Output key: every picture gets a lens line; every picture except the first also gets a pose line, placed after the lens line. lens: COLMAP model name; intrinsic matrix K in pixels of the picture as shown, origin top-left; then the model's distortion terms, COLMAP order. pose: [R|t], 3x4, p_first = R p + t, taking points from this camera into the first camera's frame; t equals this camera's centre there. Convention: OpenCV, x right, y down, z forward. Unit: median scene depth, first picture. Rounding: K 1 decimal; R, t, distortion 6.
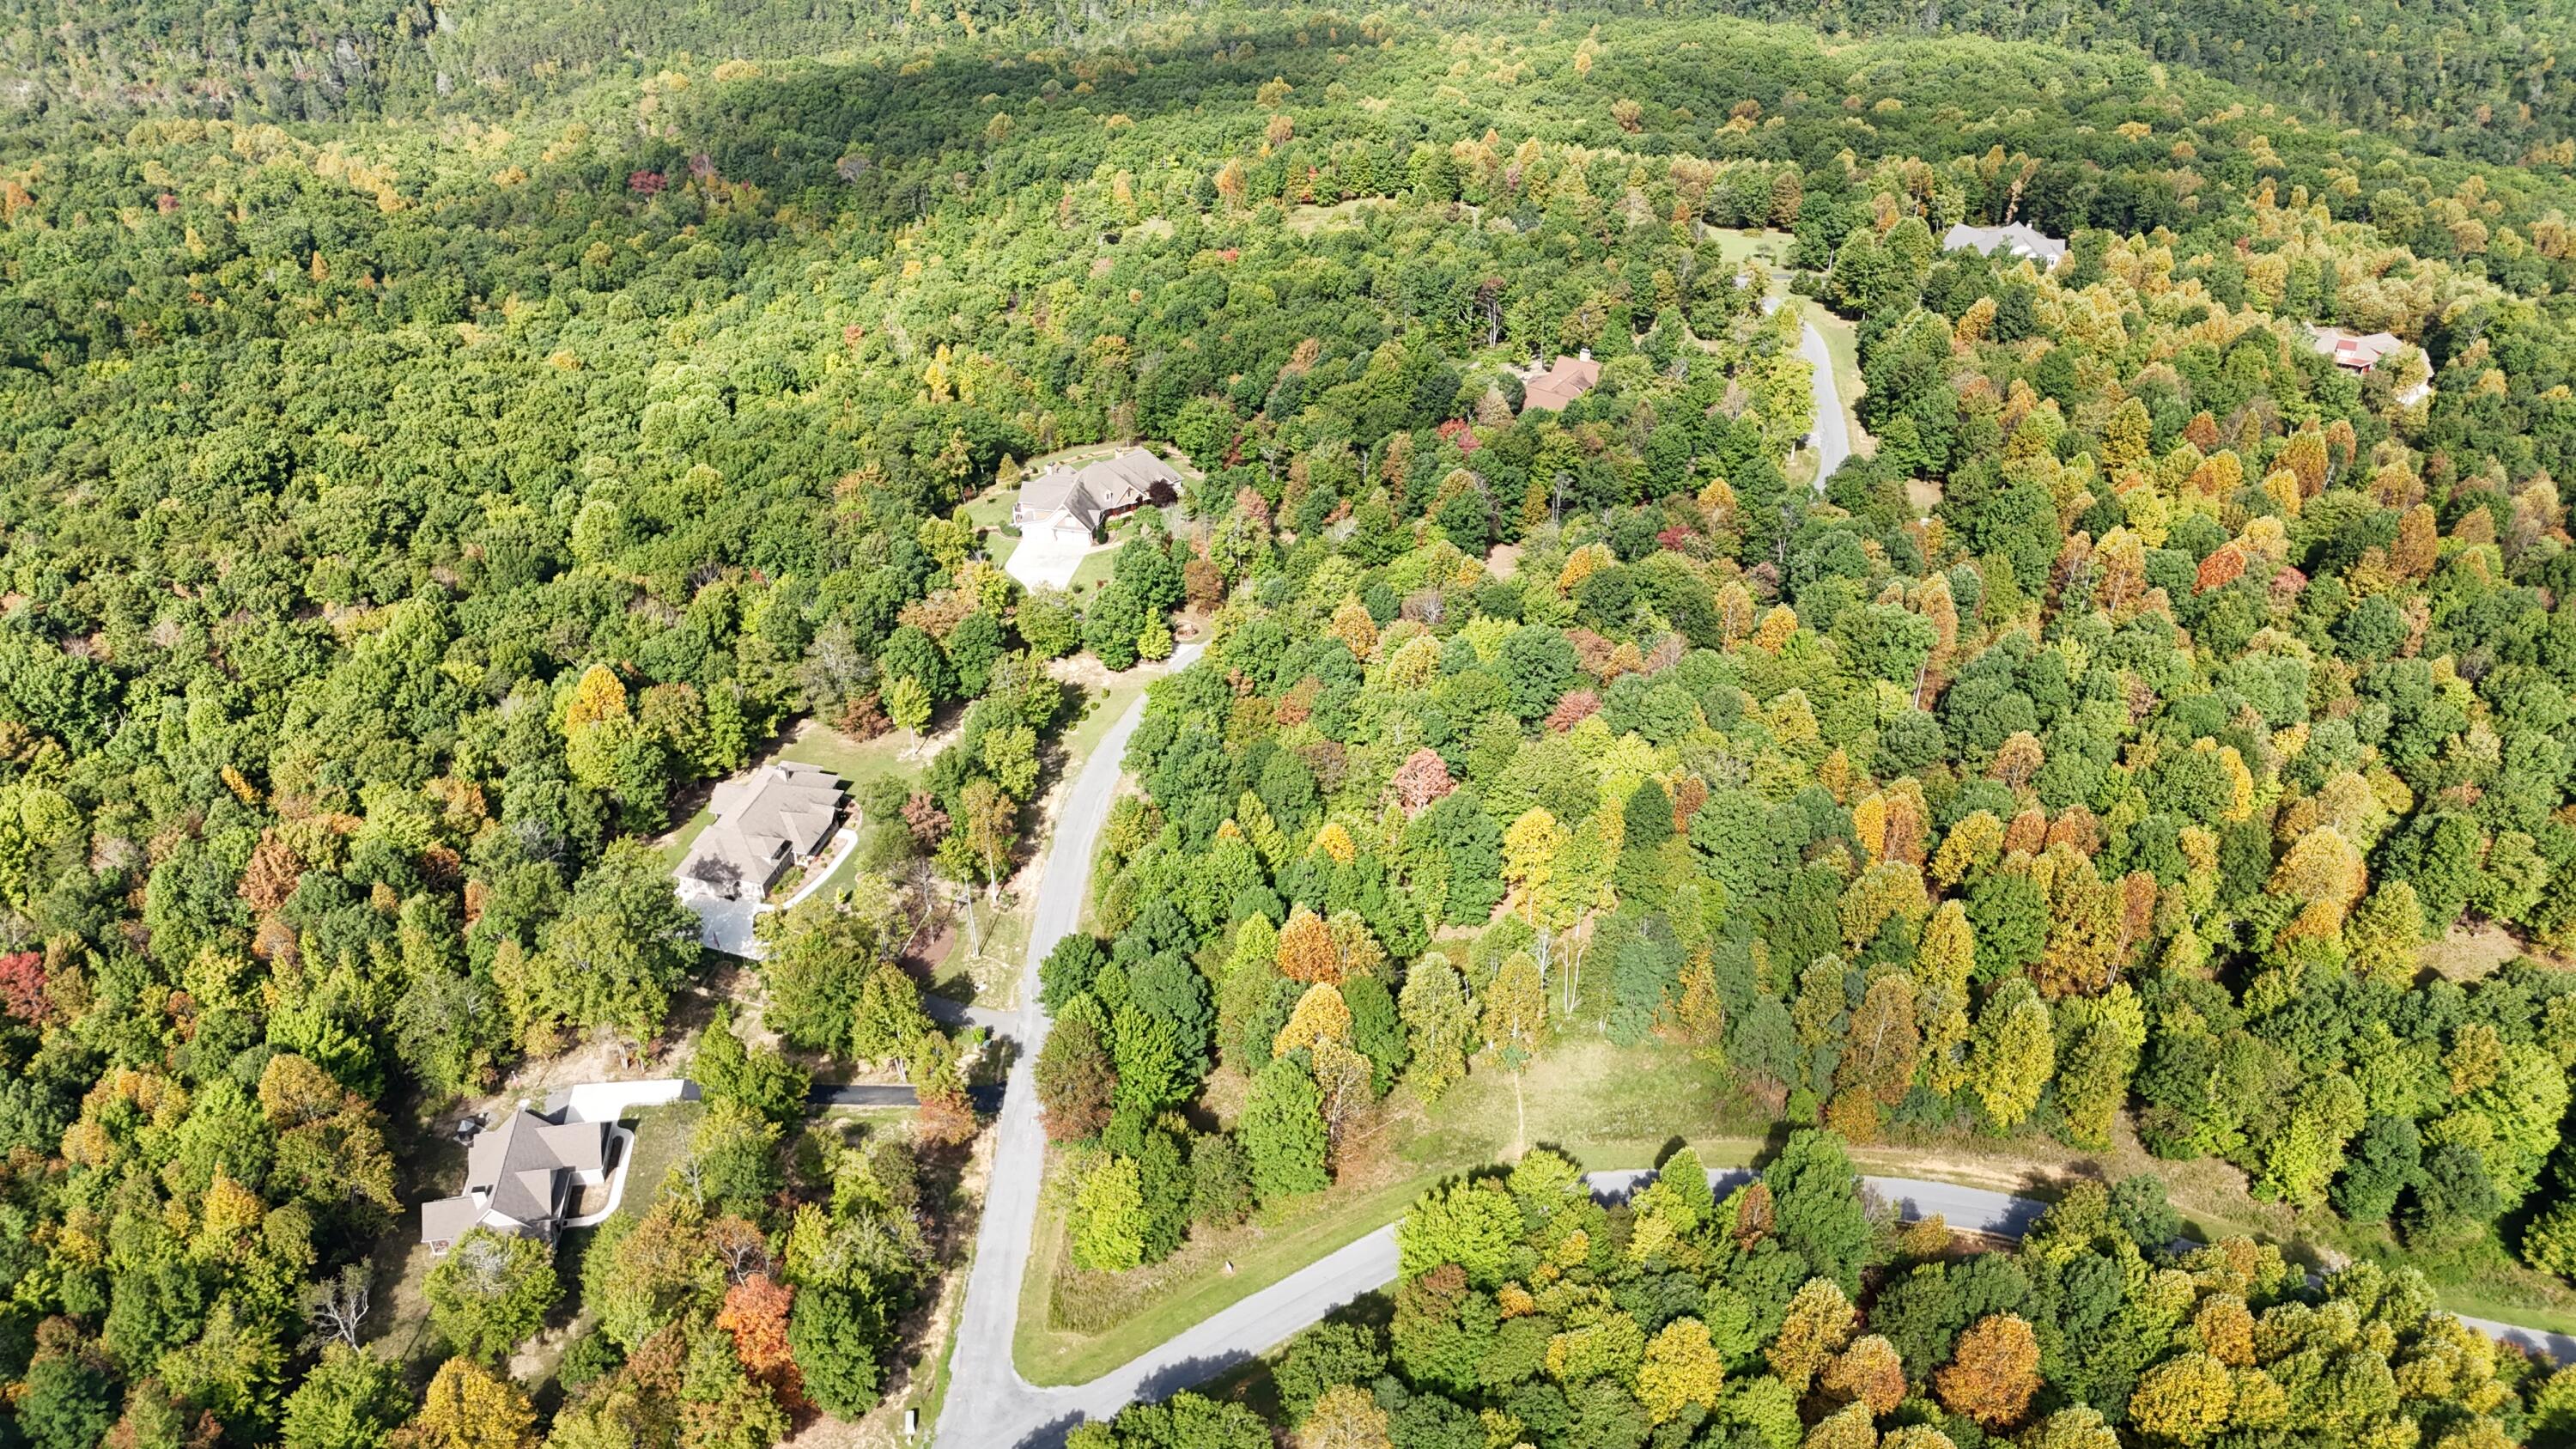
lens RADIAL K [[1890.3, 0, 1298.4], [0, 1890.3, 736.9], [0, 0, 1]] dist [0.074511, -0.071071]
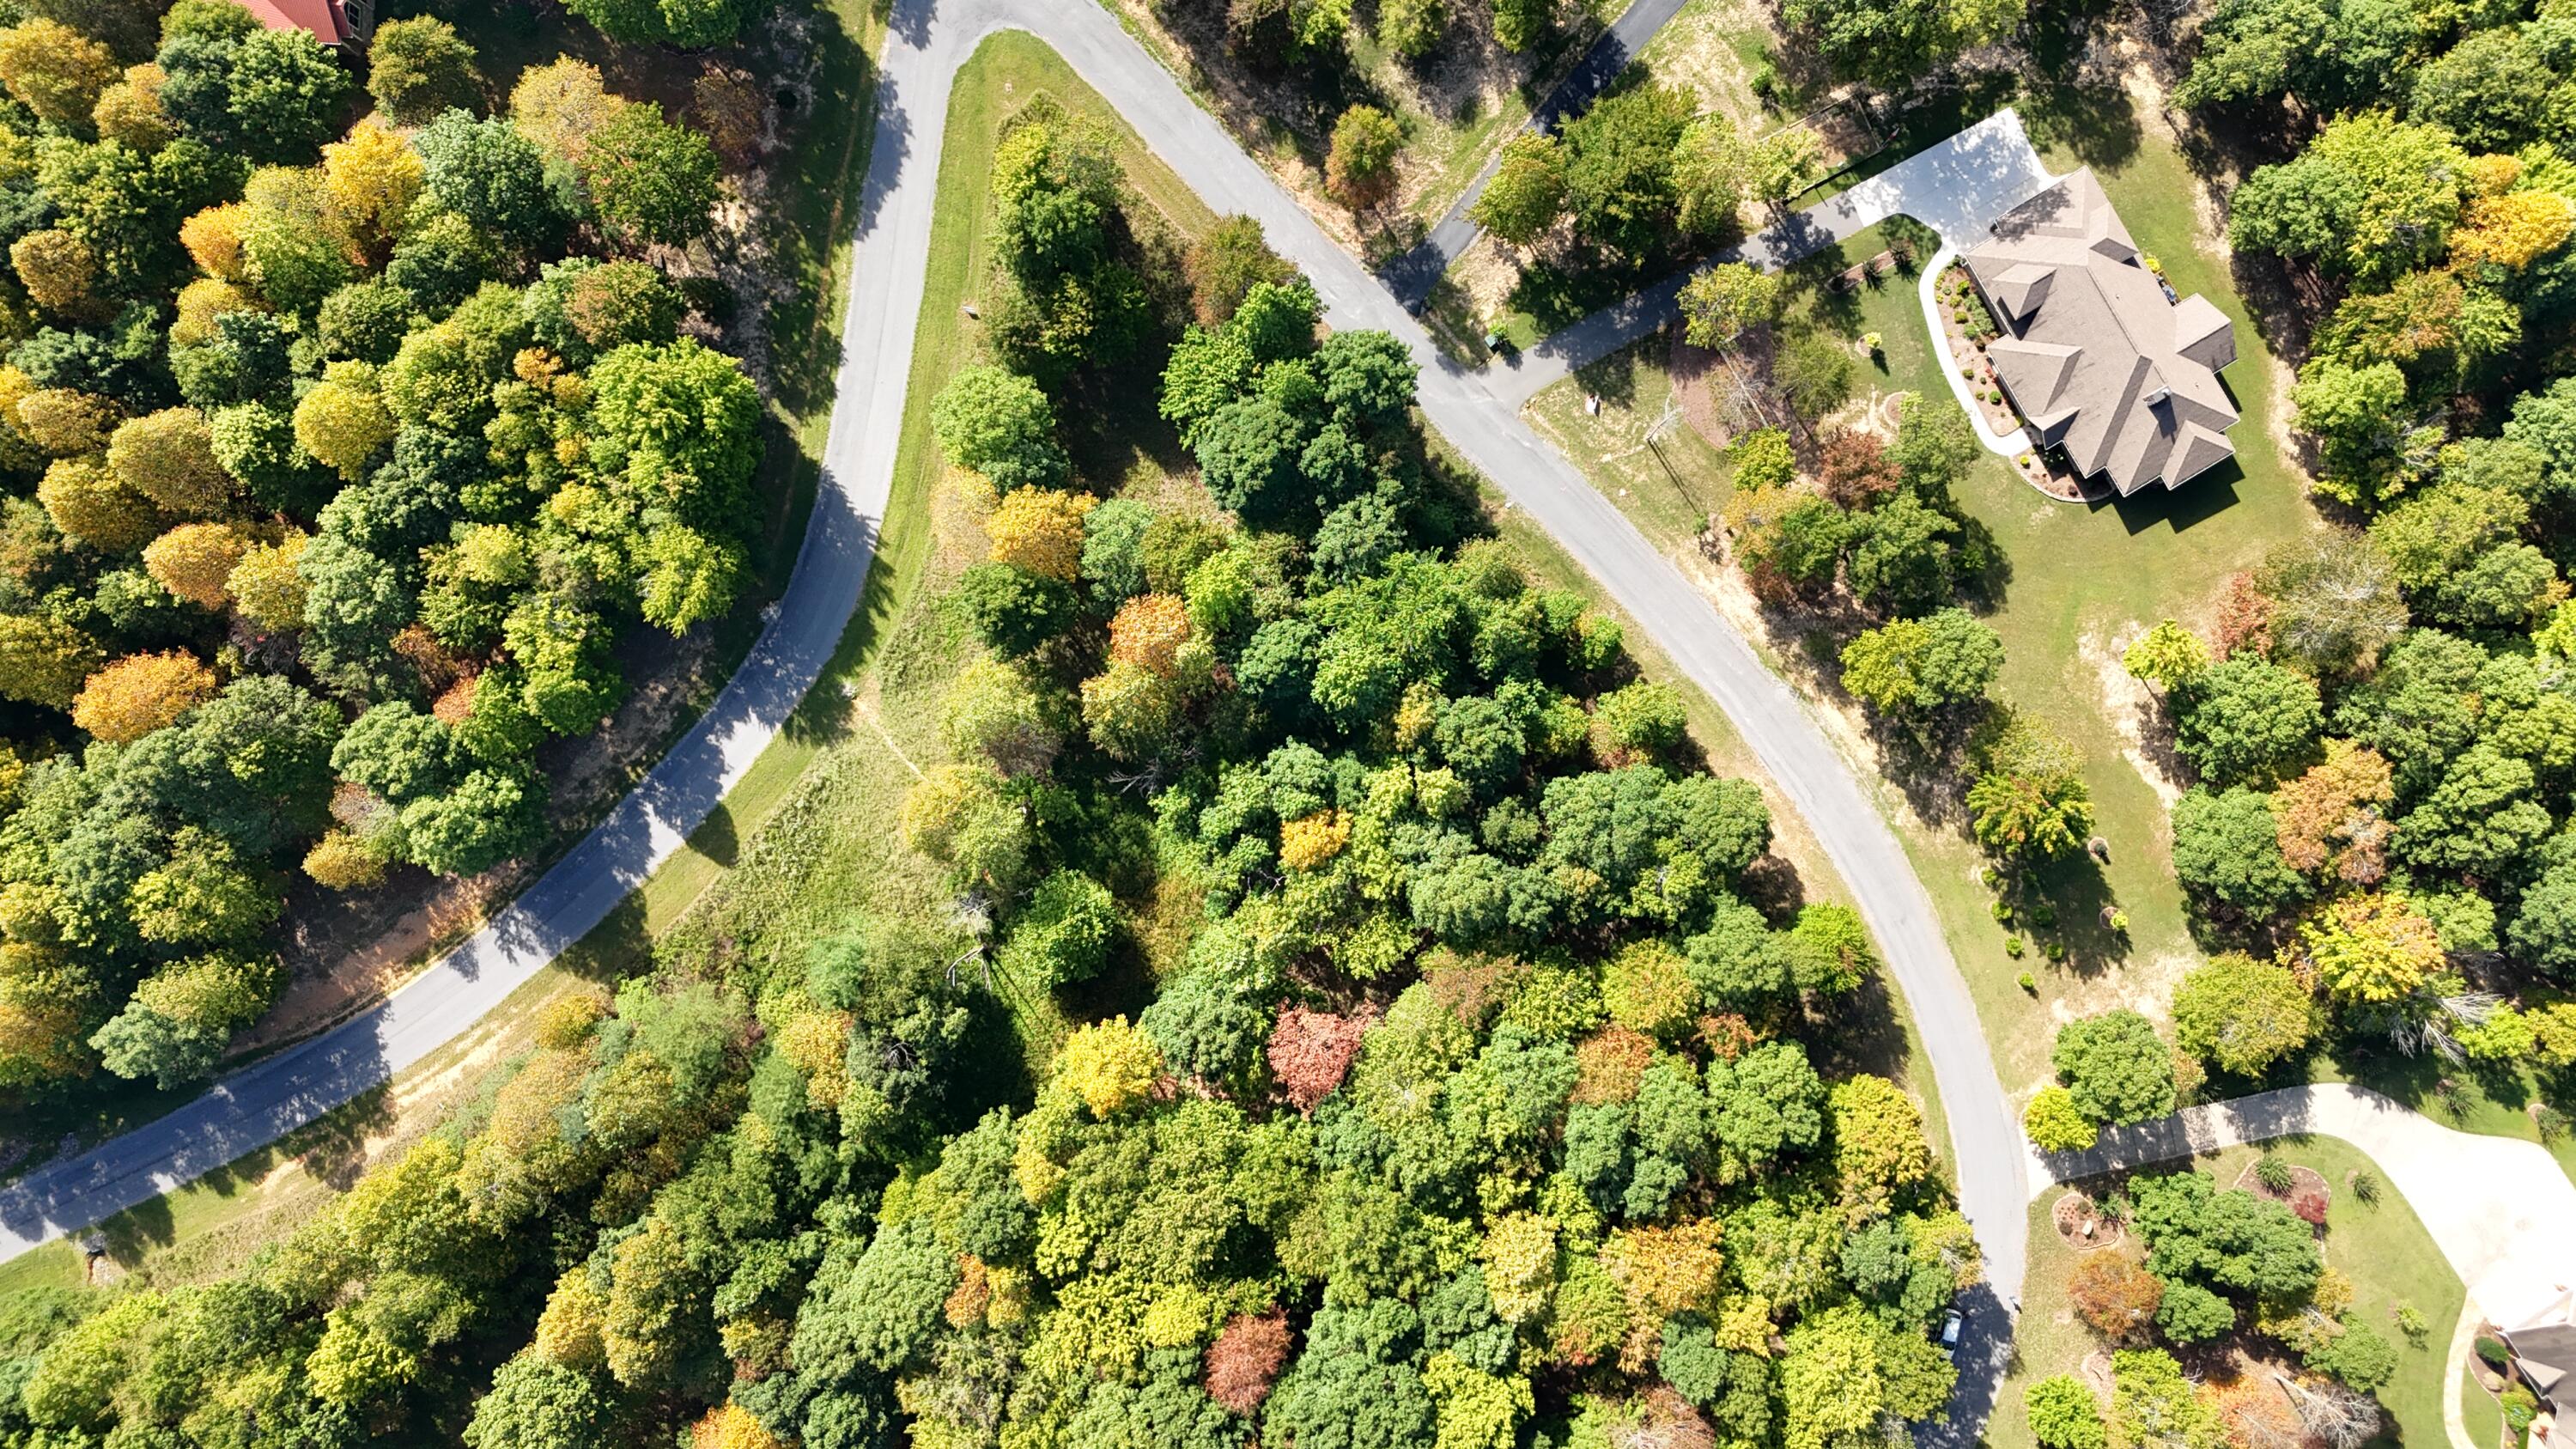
lens RADIAL K [[1890.3, 0, 1285.9], [0, 1890.3, 731.3], [0, 0, 1]] dist [0.074511, -0.071071]
pose [[-0.695912, 0.717231, 0.035847, -0.023271], [-0.385864, -0.415562, 0.823661, -0.419385], [0.605652, 0.559364, 0.565949, 0.543806]]
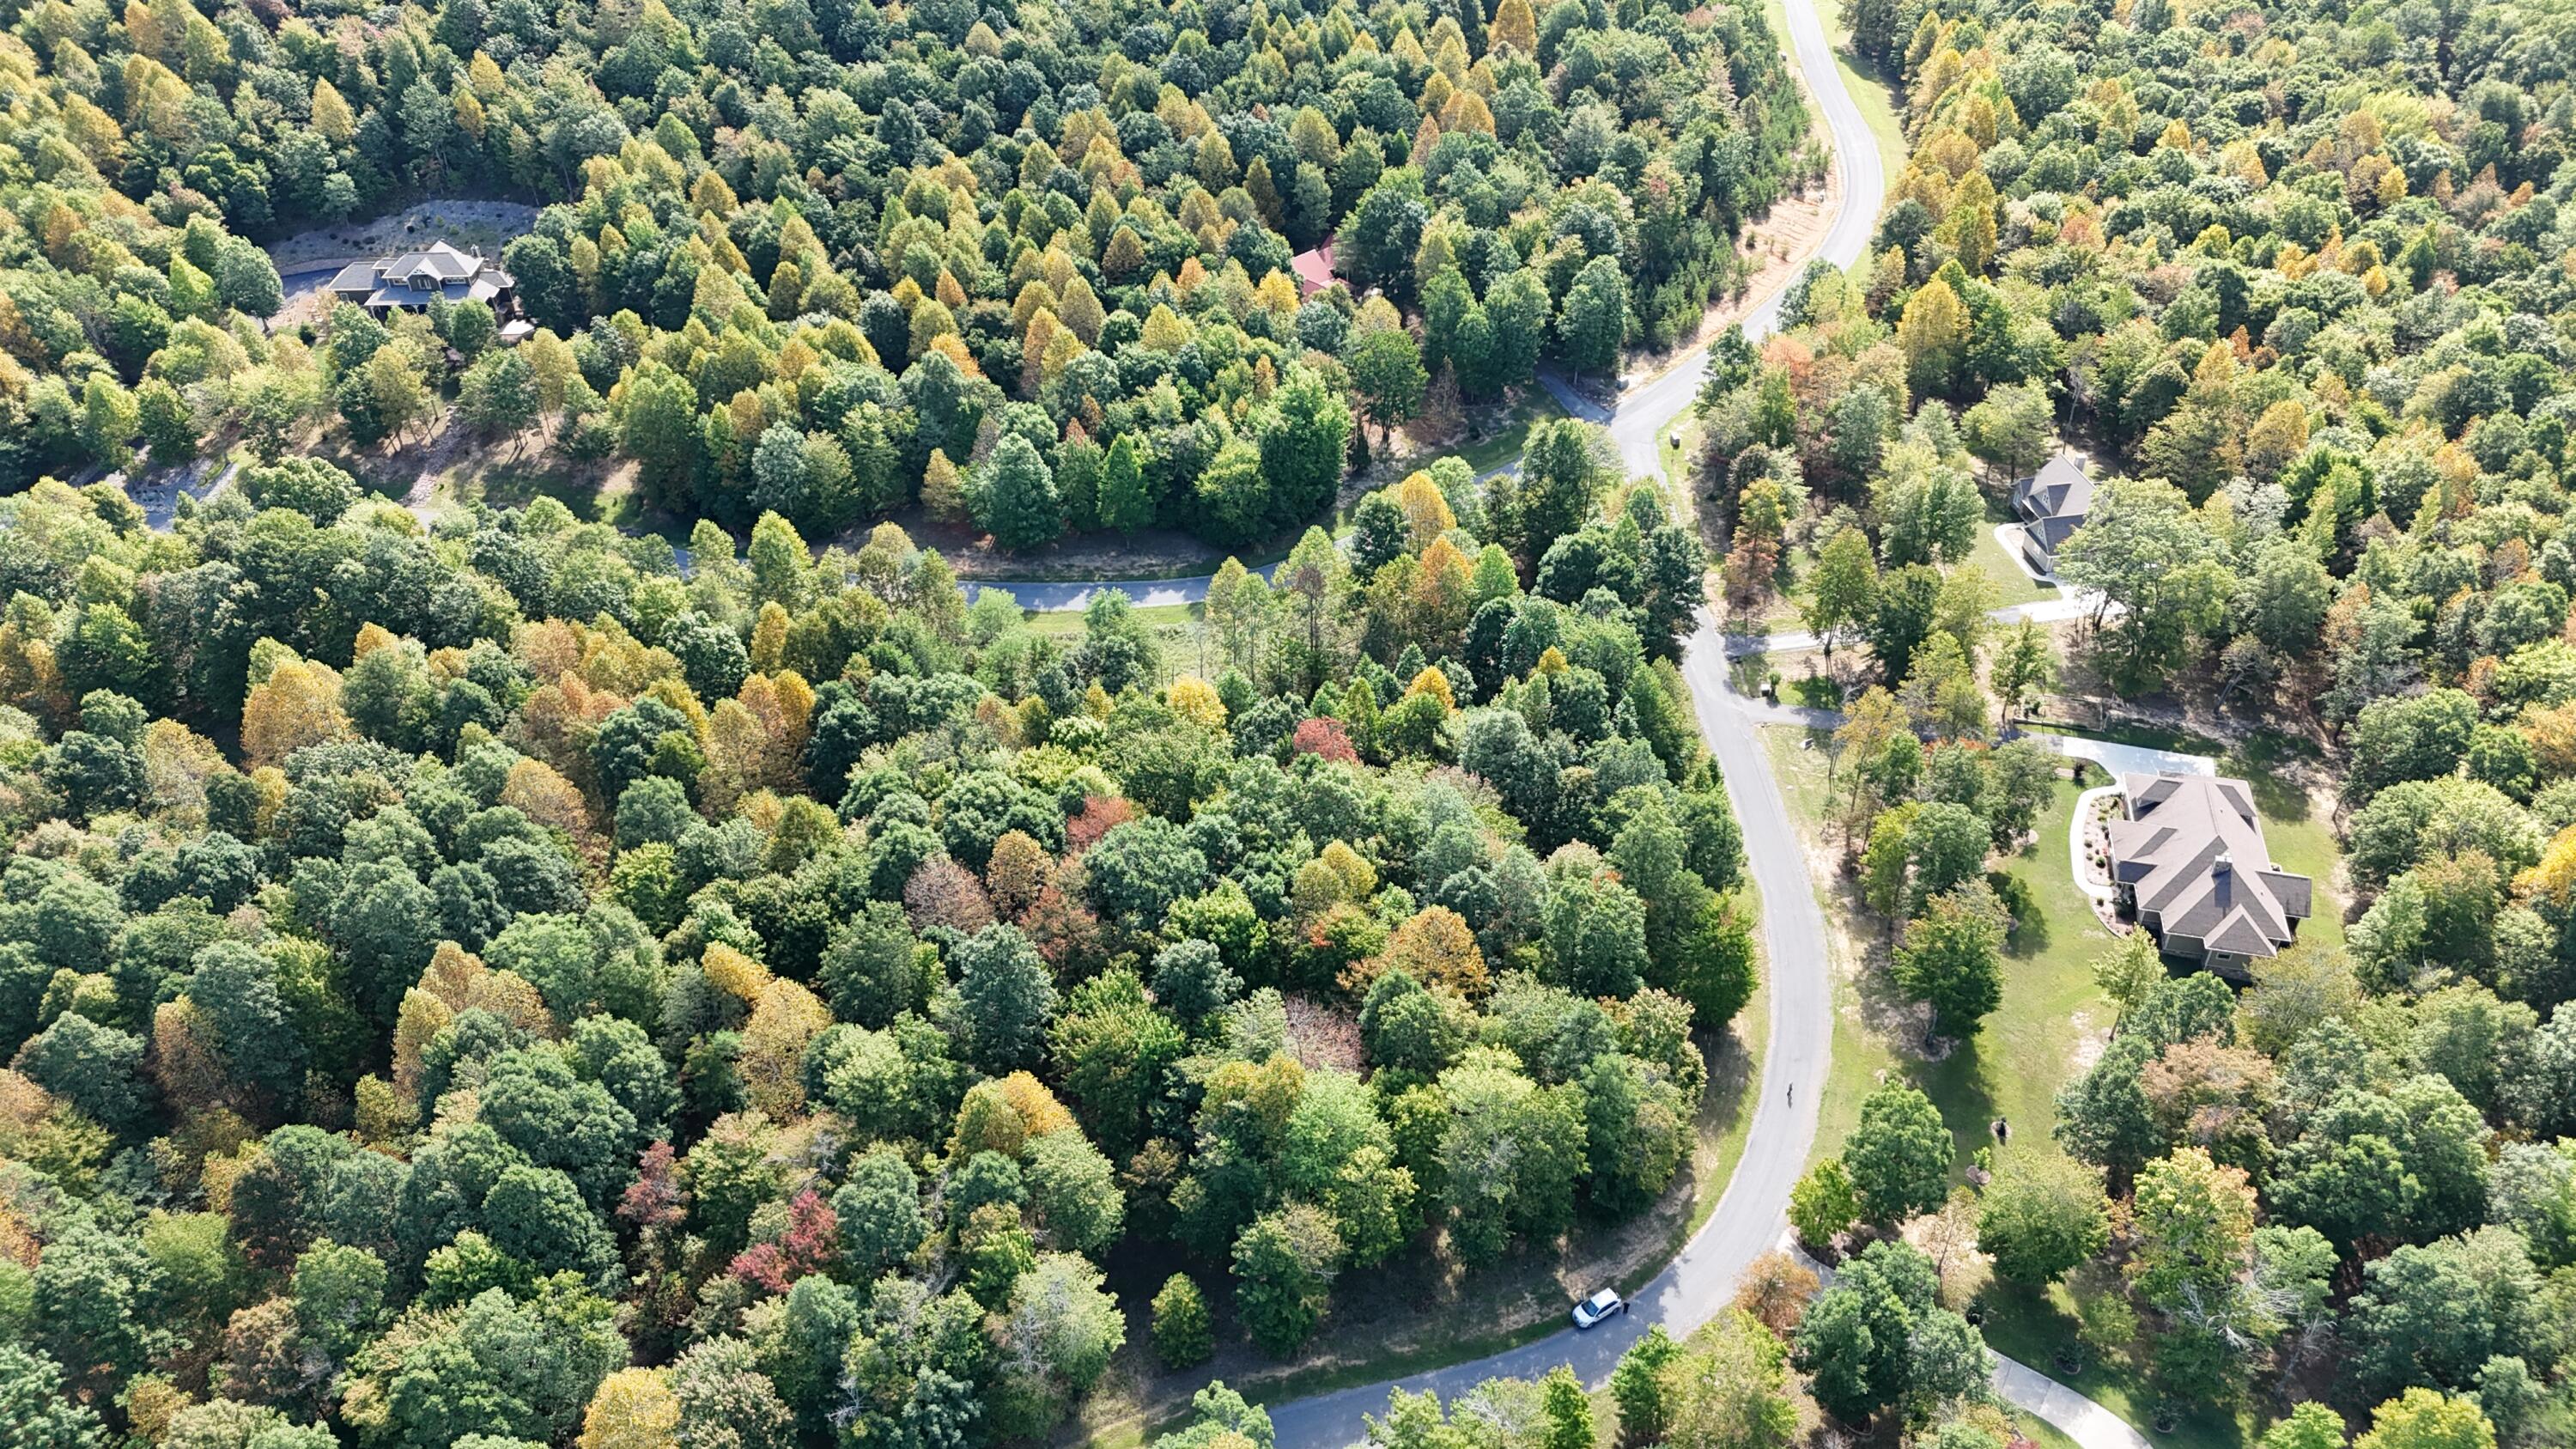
lens RADIAL K [[1890.3, 0, 1296.1], [0, 1890.3, 739.8], [0, 0, 1]] dist [0.074511, -0.071071]
pose [[-0.999141, 0.037681, -0.017261, 0.086592], [-0.004964, 0.304691, 0.952438, -0.677504], [0.041148, 0.951705, -0.304243, 1.155713]]
